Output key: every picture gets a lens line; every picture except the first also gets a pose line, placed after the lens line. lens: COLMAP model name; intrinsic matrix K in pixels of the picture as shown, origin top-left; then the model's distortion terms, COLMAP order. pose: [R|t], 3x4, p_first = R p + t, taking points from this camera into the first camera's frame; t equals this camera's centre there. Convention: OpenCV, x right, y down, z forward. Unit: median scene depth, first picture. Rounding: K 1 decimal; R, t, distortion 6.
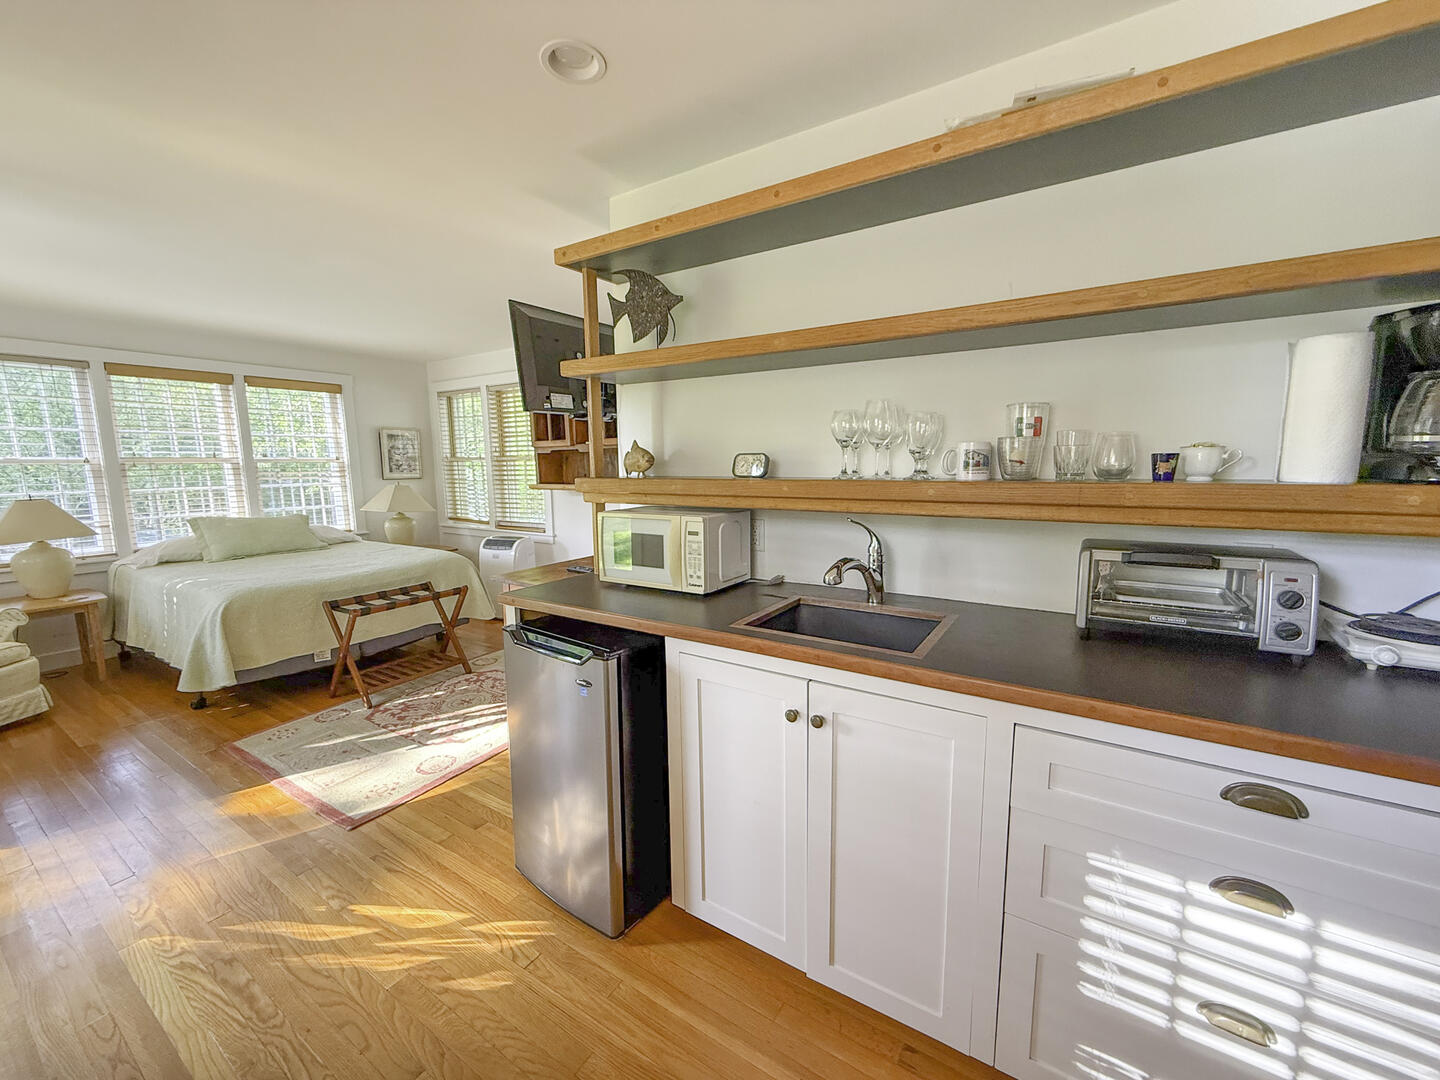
lens RADIAL K [[577.2, 0, 727.4], [0, 577.2, 538.2], [0, 0, 1]] dist [0.002795, 0.000031]
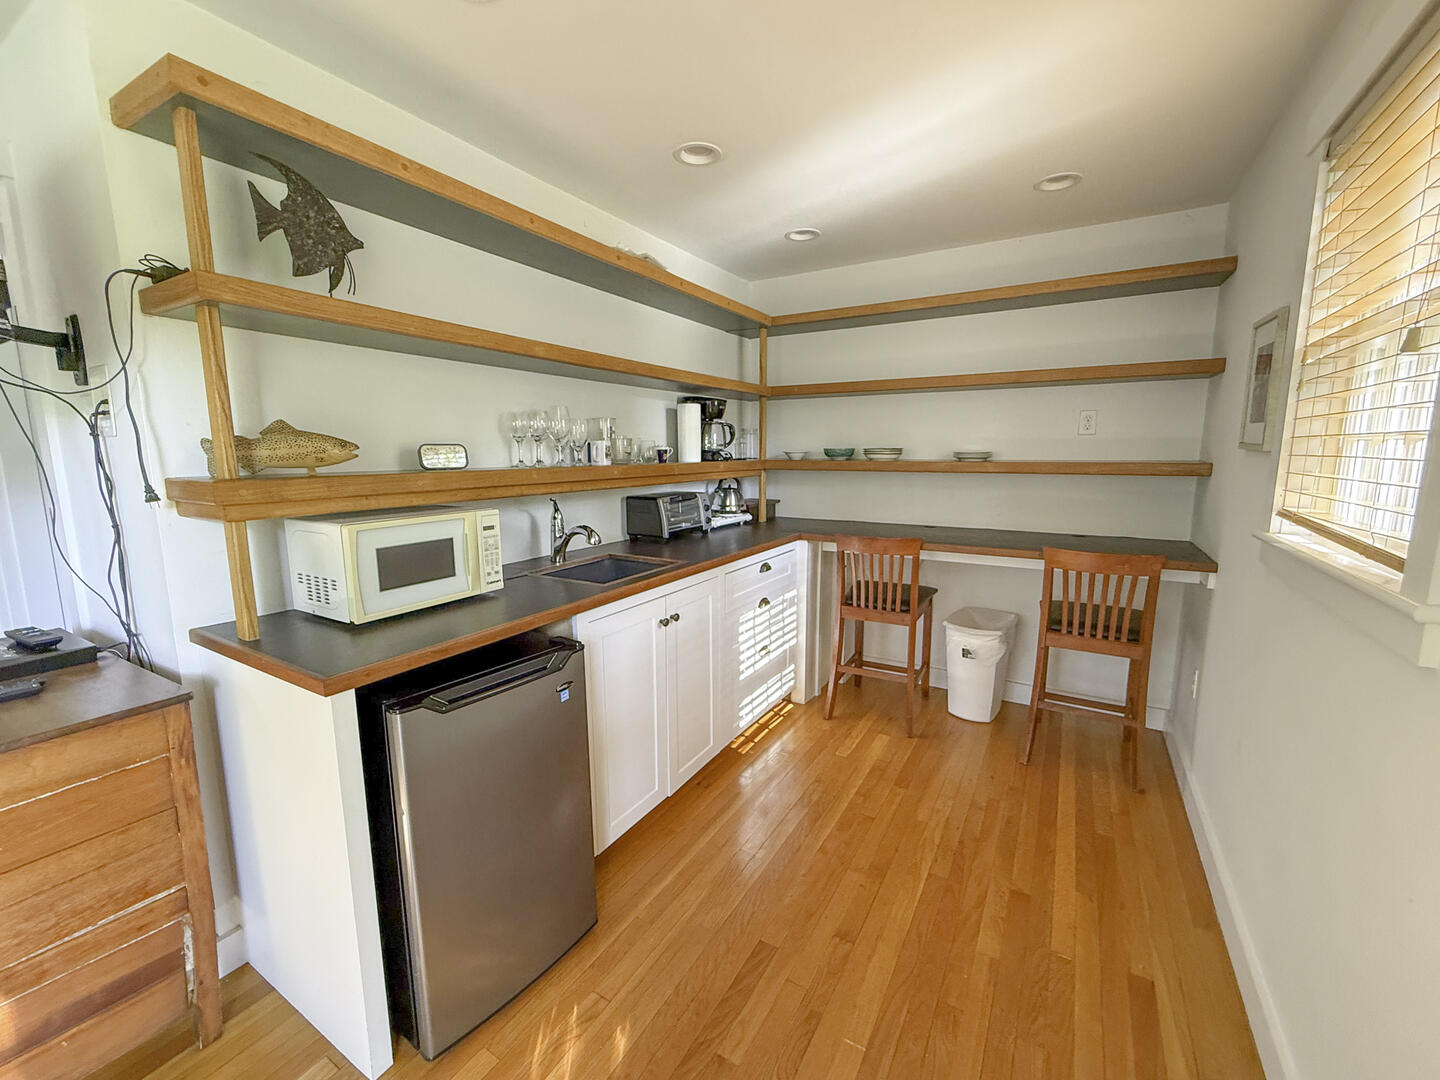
lens RADIAL K [[577.2, 0, 727.4], [0, 577.2, 535.1], [0, 0, 1]] dist [0.002795, 0.000031]
pose [[-0.030234, -0.134561, 0.990444, -1.131817], [0.136357, 0.981078, 0.137451, -0.082192], [-0.990198, 0.139210, -0.011313, 0.696653]]
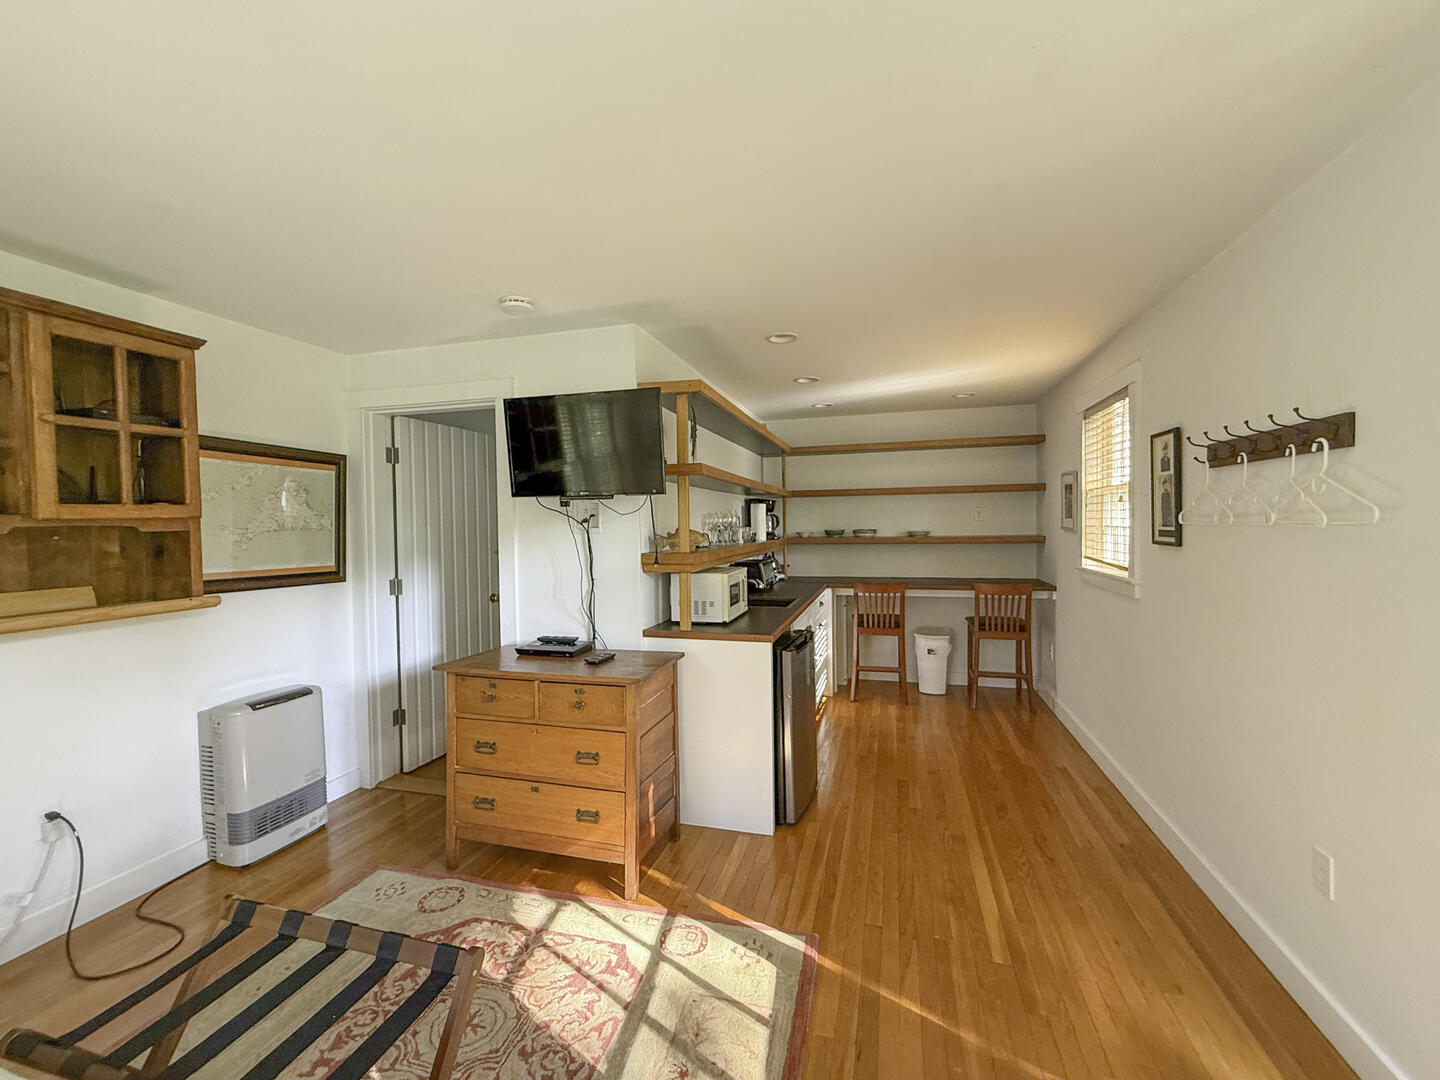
lens RADIAL K [[577.2, 0, 724.8], [0, 577.2, 537.6], [0, 0, 1]] dist [0.002795, 0.000031]
pose [[-0.281101, -0.005204, 0.959664, -2.001571], [0.144354, 0.988379, 0.047644, -0.254100], [-0.948759, 0.151924, -0.277083, 1.754174]]
